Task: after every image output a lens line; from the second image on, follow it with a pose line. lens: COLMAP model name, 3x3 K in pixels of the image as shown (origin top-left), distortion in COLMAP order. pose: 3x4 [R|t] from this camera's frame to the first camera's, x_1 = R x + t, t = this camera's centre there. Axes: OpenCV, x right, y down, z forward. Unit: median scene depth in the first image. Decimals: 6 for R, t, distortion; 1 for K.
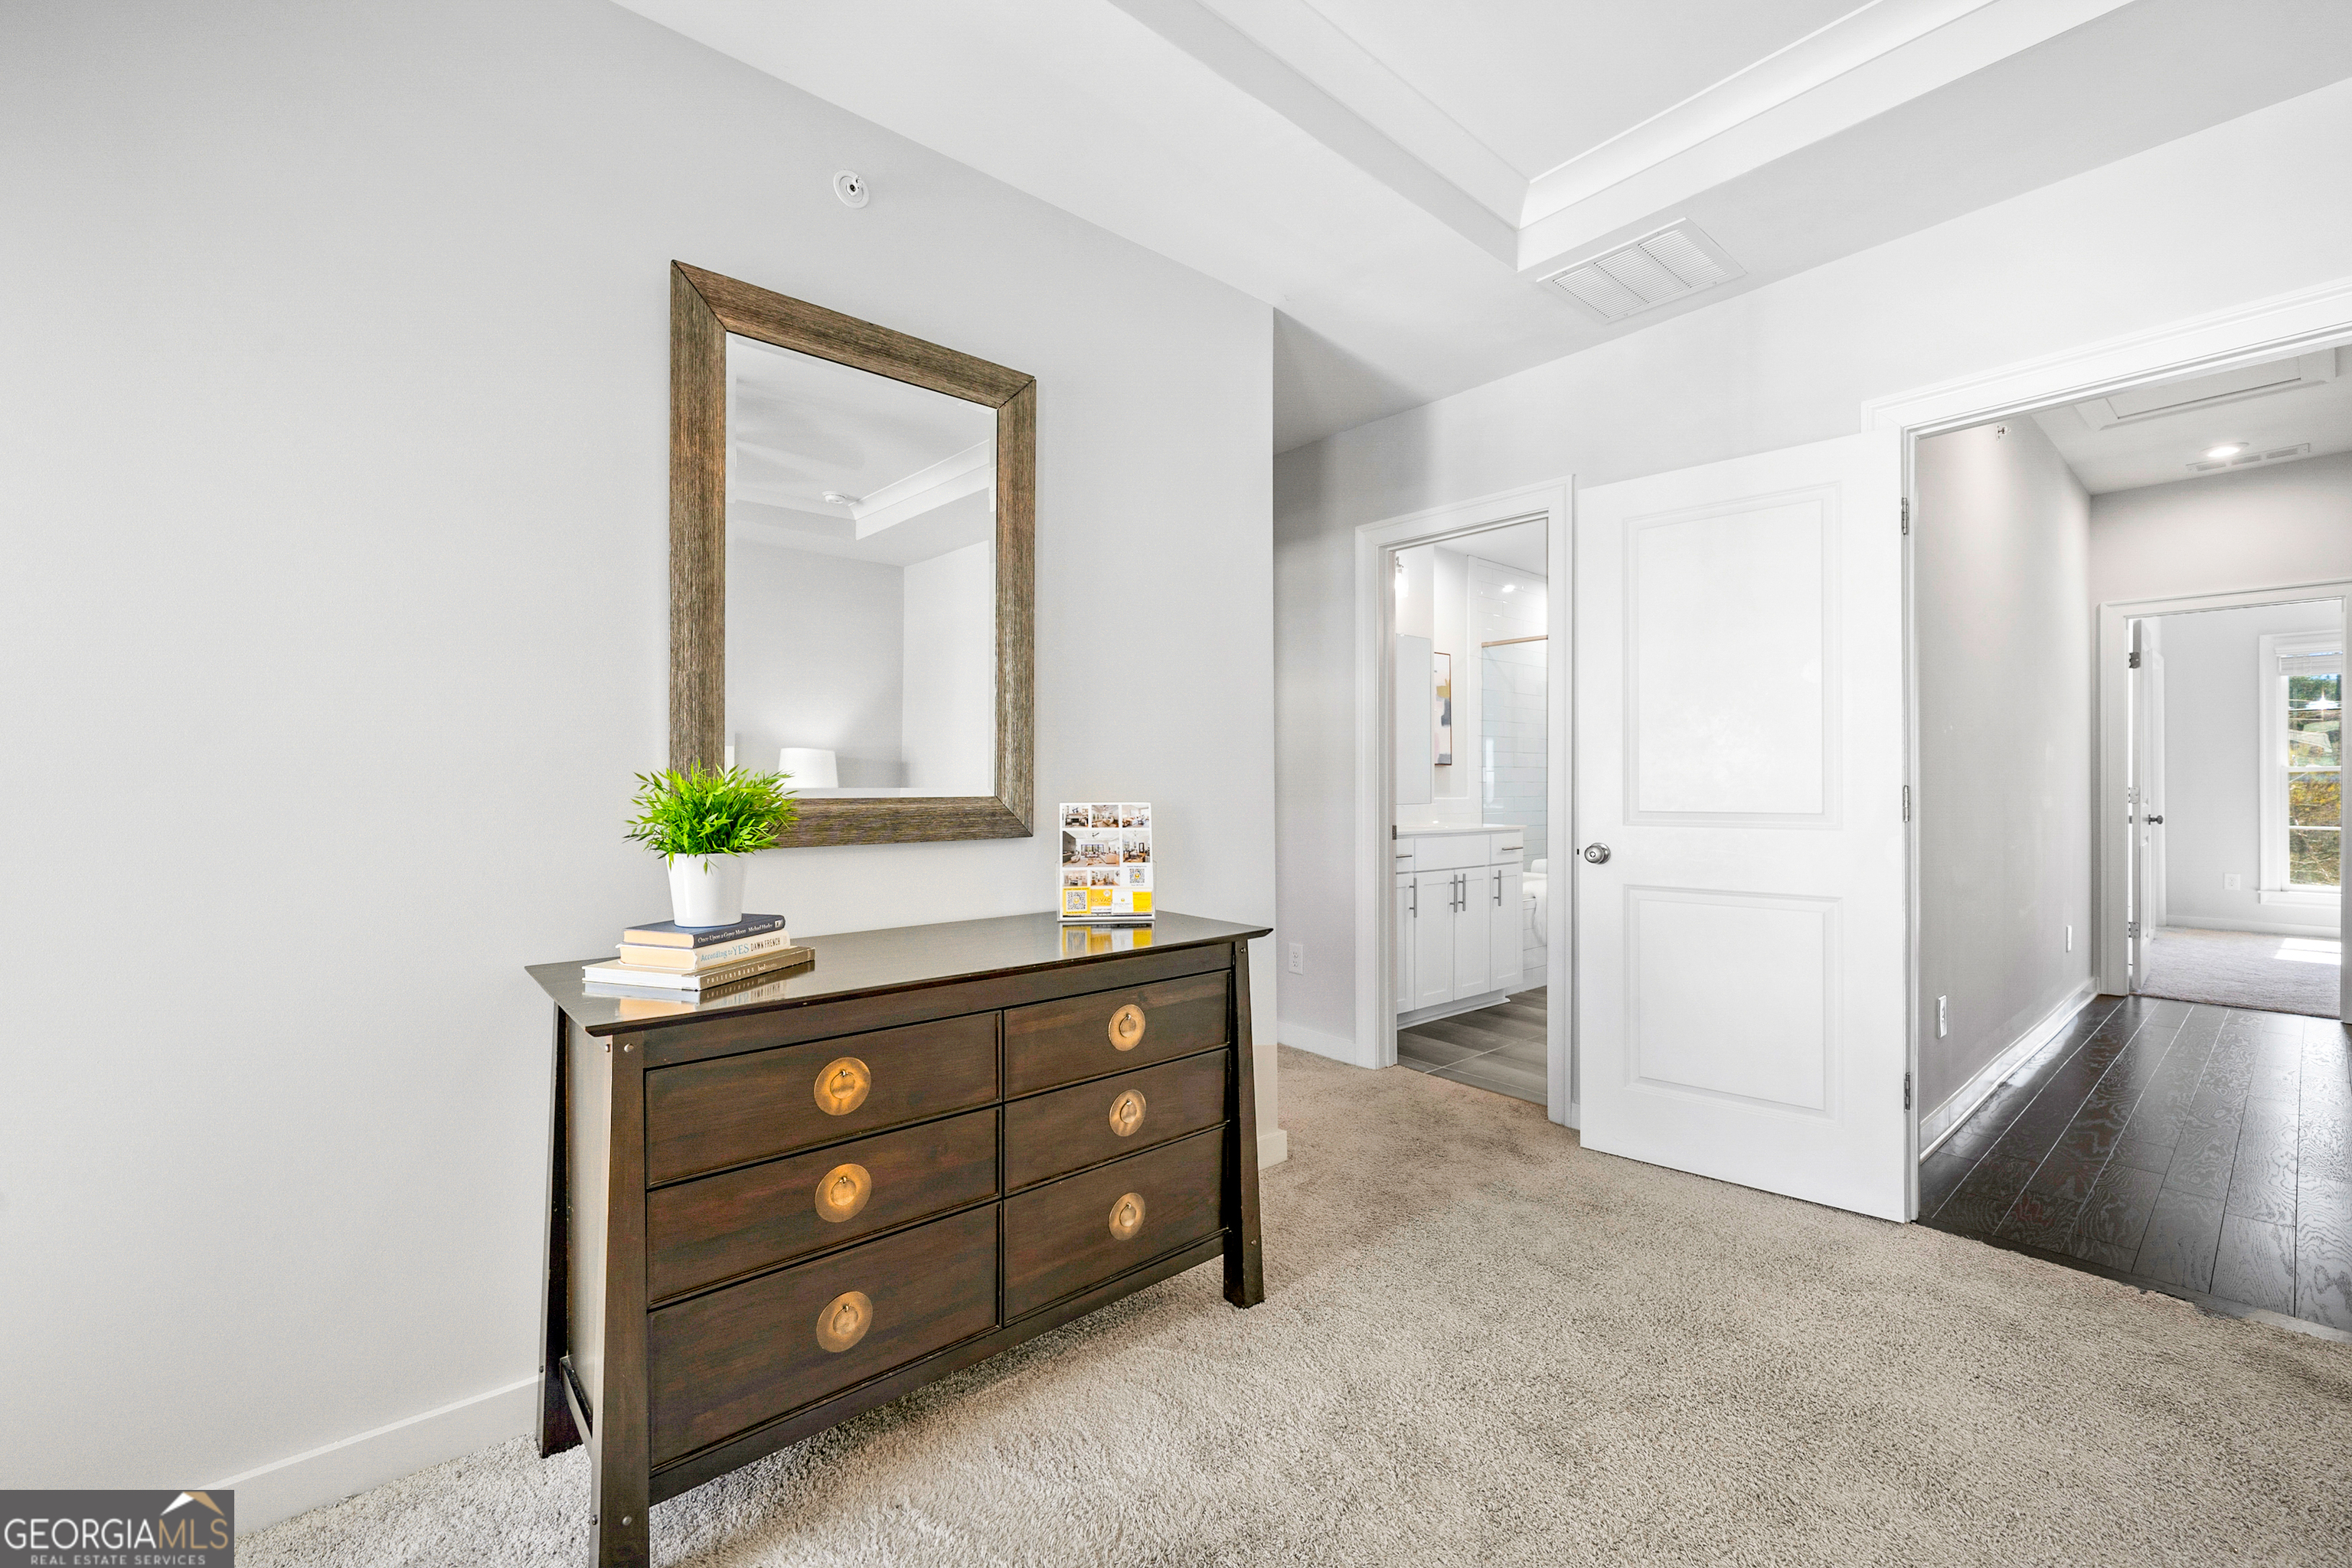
lens RADIAL K [[975.1, 0, 1171.7], [0, 975.1, 780.9], [0, 0, 1]] dist [-0.000341, 0.000249]
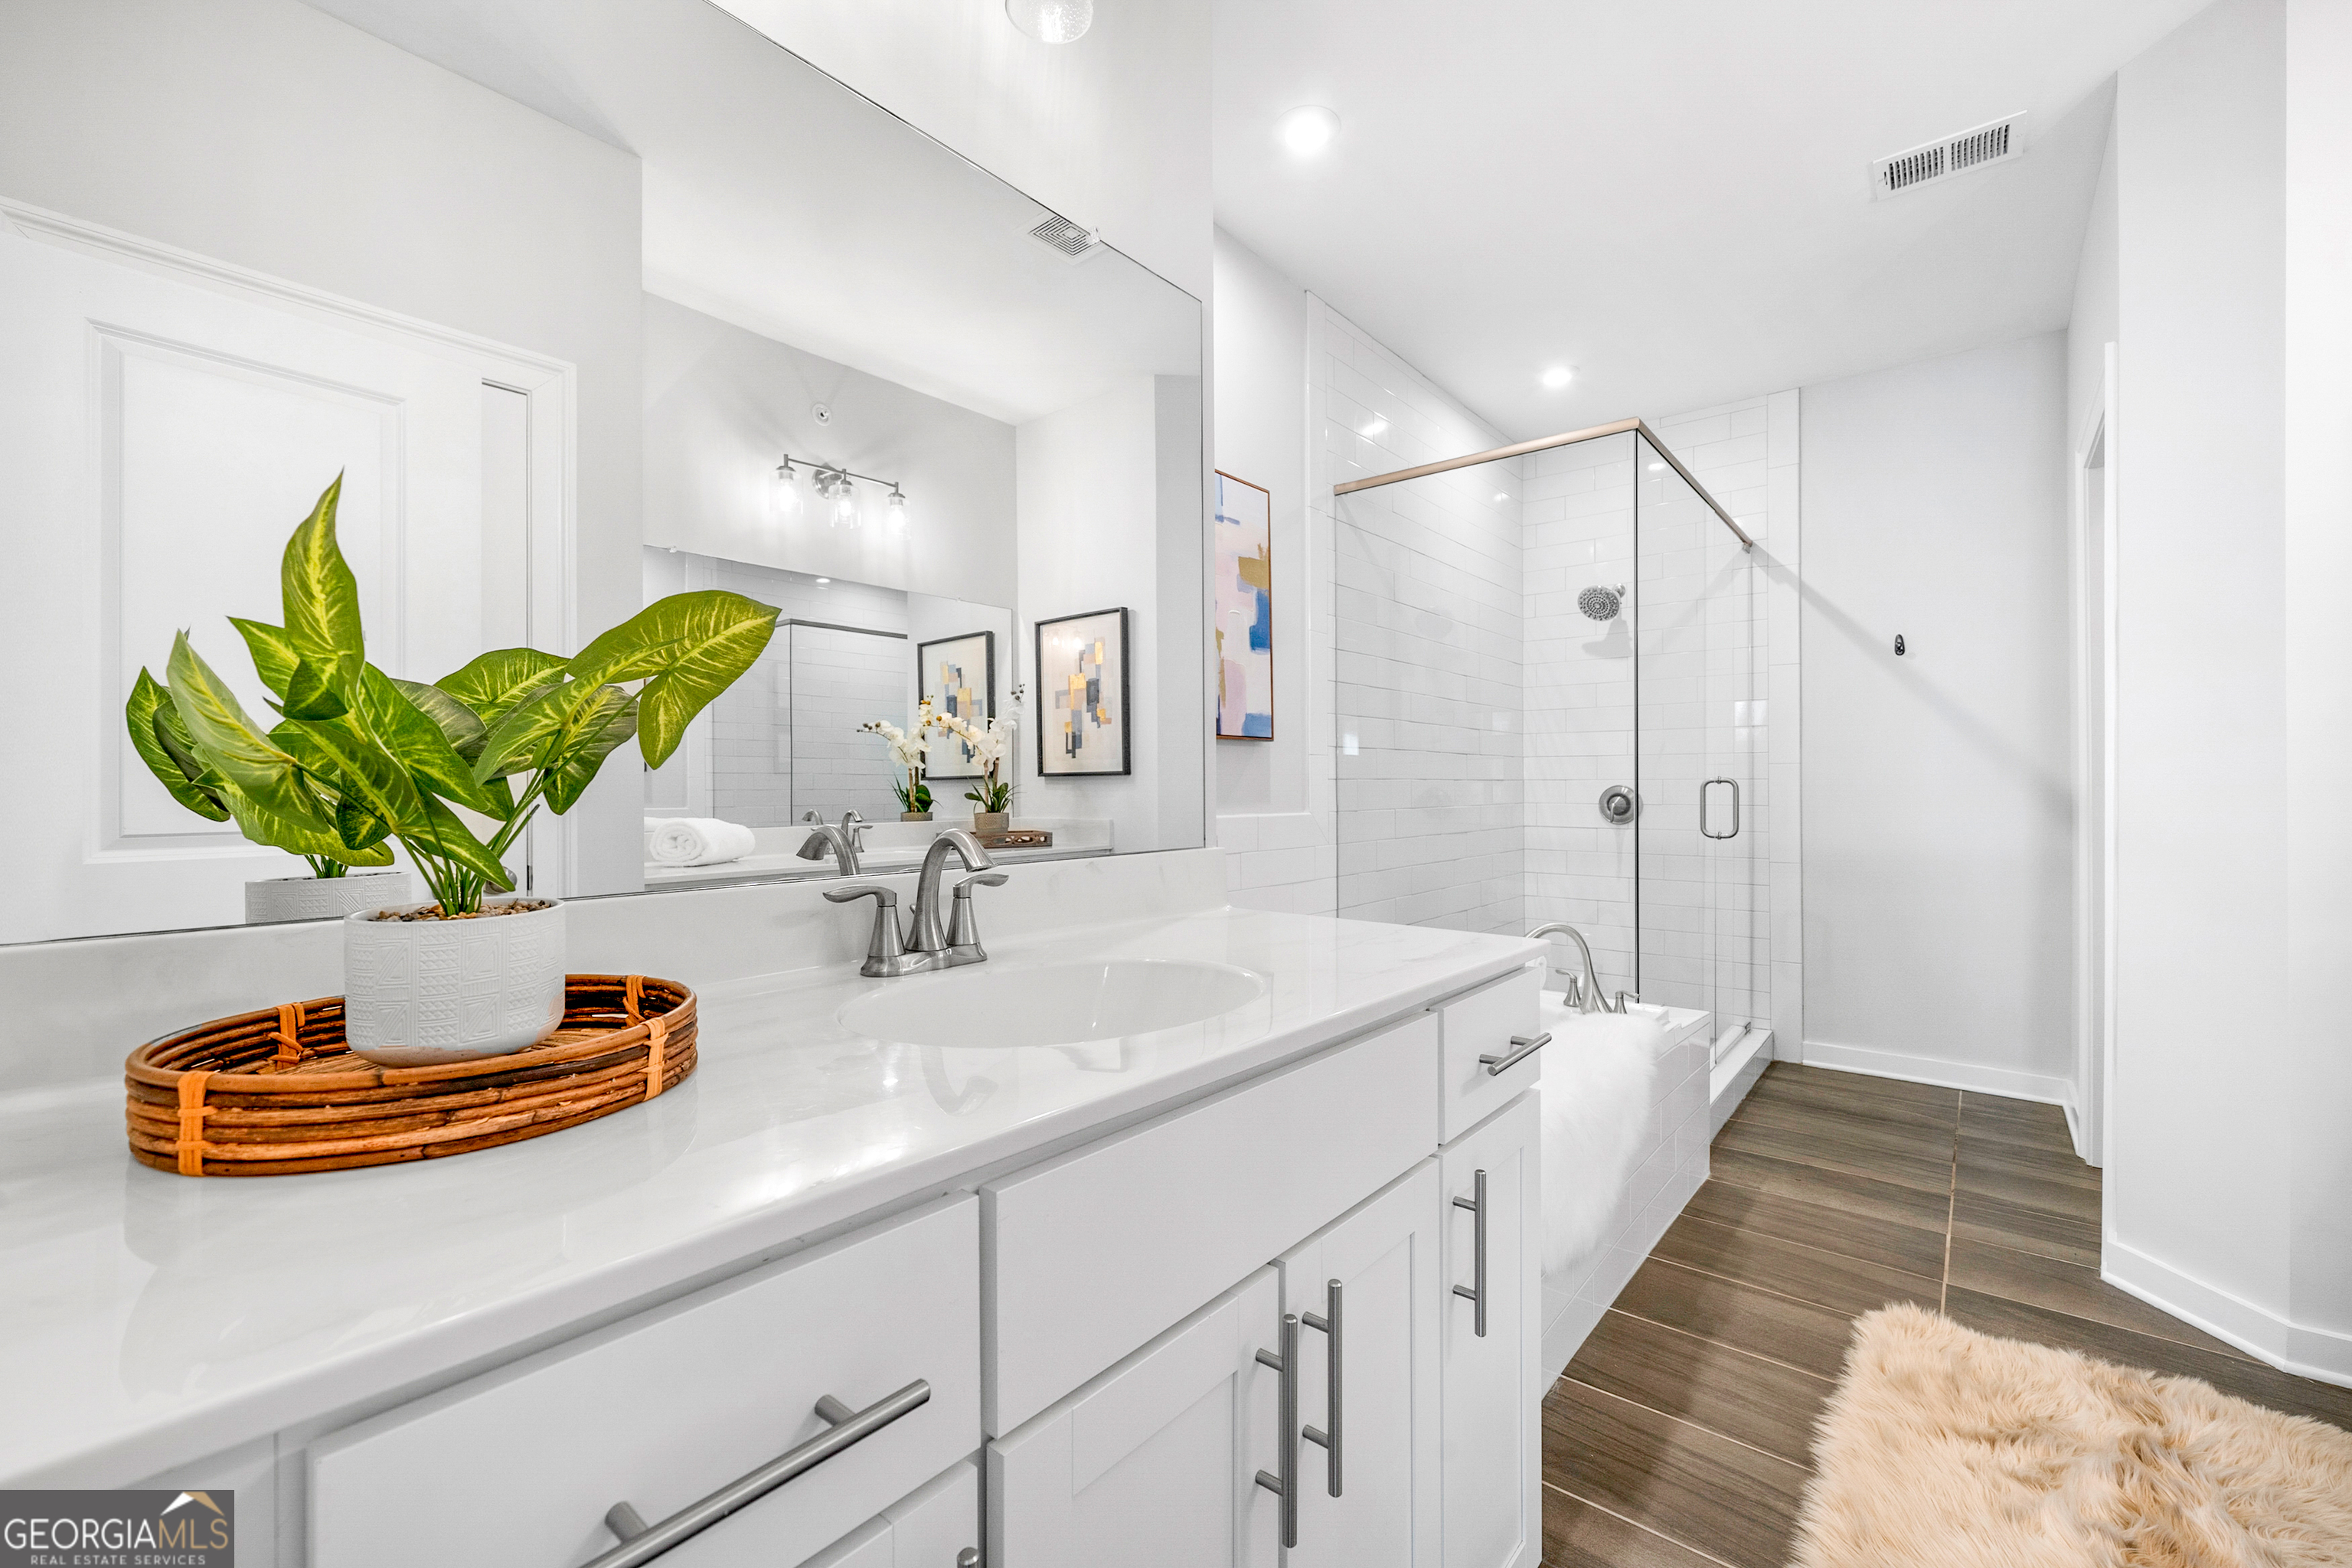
lens RADIAL K [[975.1, 0, 1184.4], [0, 975.1, 796.7], [0, 0, 1]] dist [-0.000341, 0.000249]
pose [[0.984082, -0.017746, 0.176828, 0.172511], [0.018015, 0.999838, 0.000081, 0.006158], [-0.176801, 0.003106, 0.984242, 0.587601]]
